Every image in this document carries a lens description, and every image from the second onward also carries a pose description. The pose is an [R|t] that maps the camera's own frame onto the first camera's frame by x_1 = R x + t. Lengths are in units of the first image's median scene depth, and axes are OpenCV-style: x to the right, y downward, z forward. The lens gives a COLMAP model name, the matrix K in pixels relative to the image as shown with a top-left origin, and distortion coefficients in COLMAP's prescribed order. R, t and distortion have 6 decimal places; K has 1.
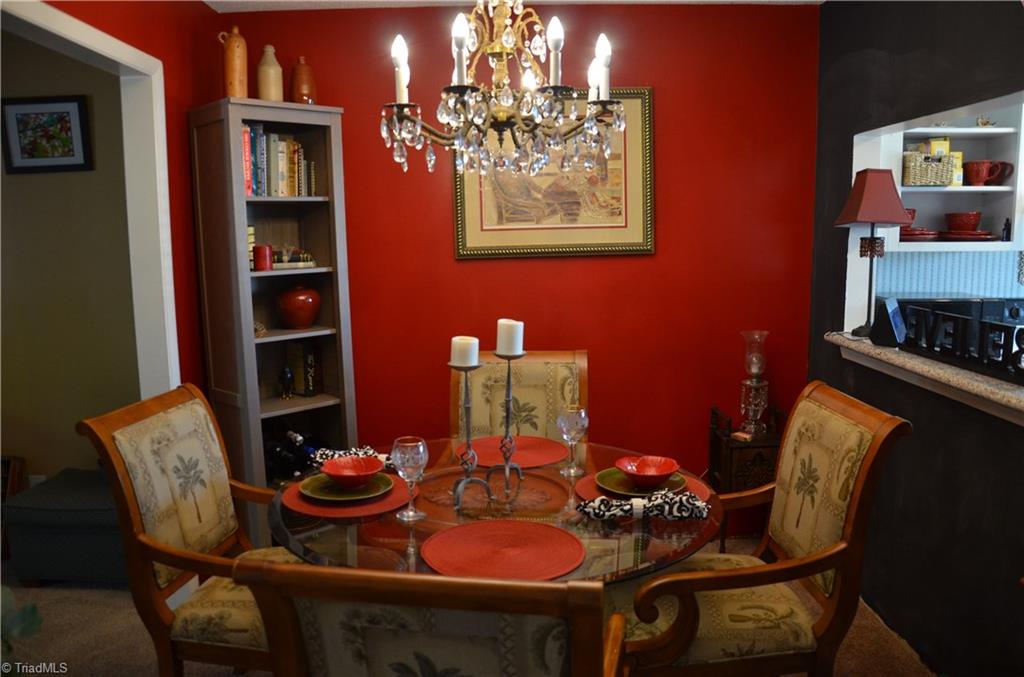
lens RADIAL K [[801.9, 0, 505.5], [0, 801.9, 333.1], [0, 0, 1]] dist [-0.138926, 0.095381]
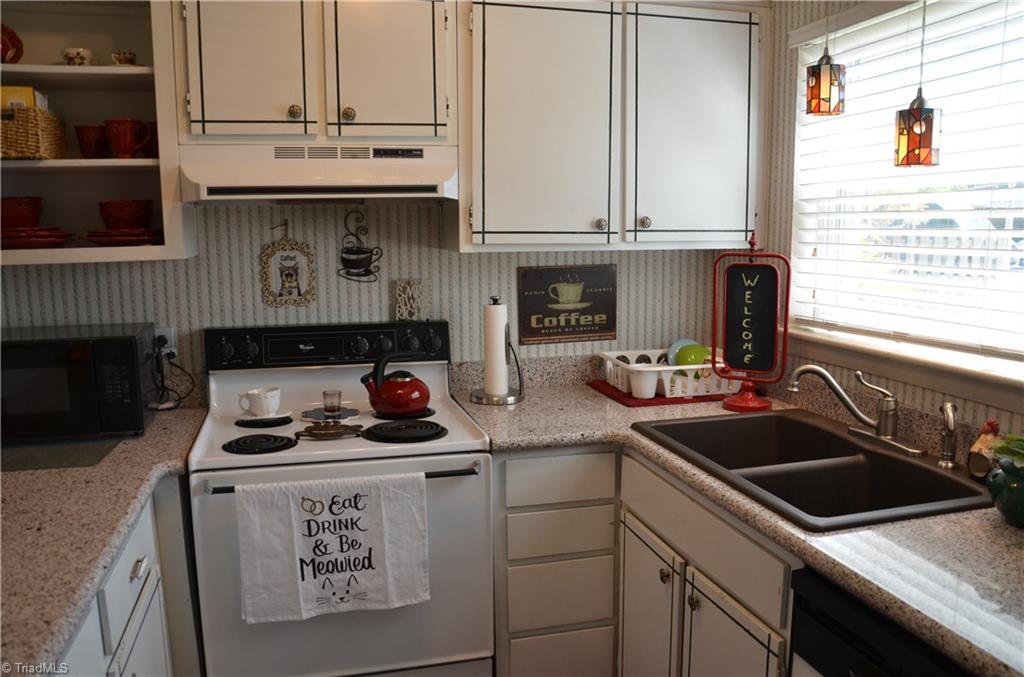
lens RADIAL K [[801.9, 0, 522.6], [0, 801.9, 352.1], [0, 0, 1]] dist [-0.138926, 0.095381]
pose [[0.965029, -0.038688, 0.259272, 0.724070], [0.033410, 0.999136, 0.024736, -0.033250], [-0.260005, -0.015208, 0.965488, 0.270248]]
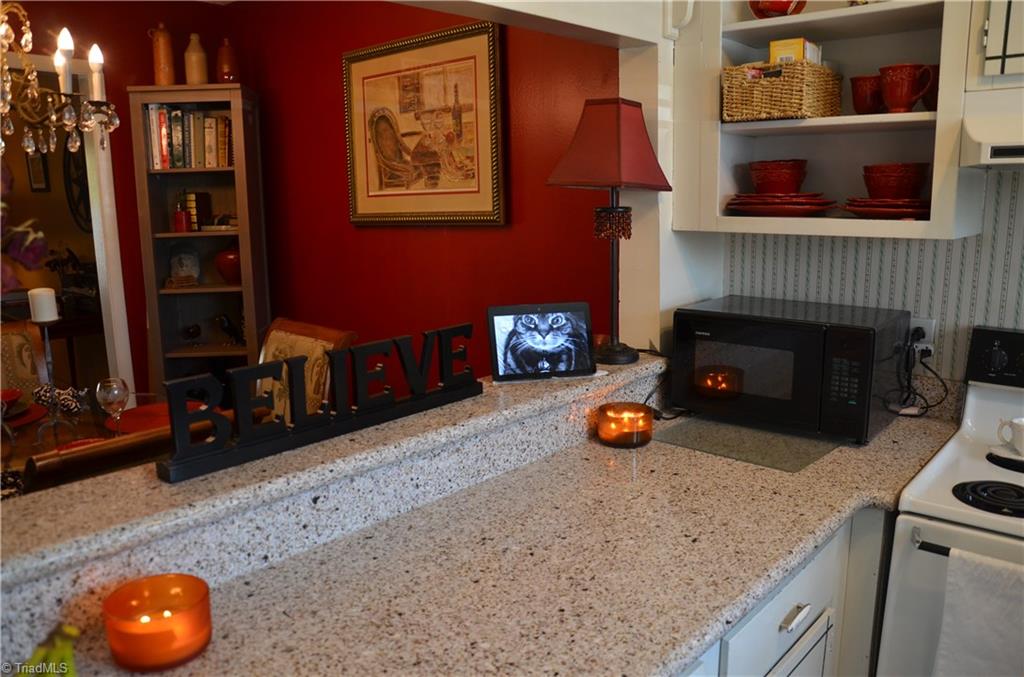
lens RADIAL K [[801.9, 0, 516.9], [0, 801.9, 353.4], [0, 0, 1]] dist [-0.138926, 0.095381]
pose [[0.750731, 0.133248, -0.647030, 0.745722], [-0.083864, 0.990745, 0.106727, -0.058540], [0.655263, -0.025861, 0.754958, 0.394705]]
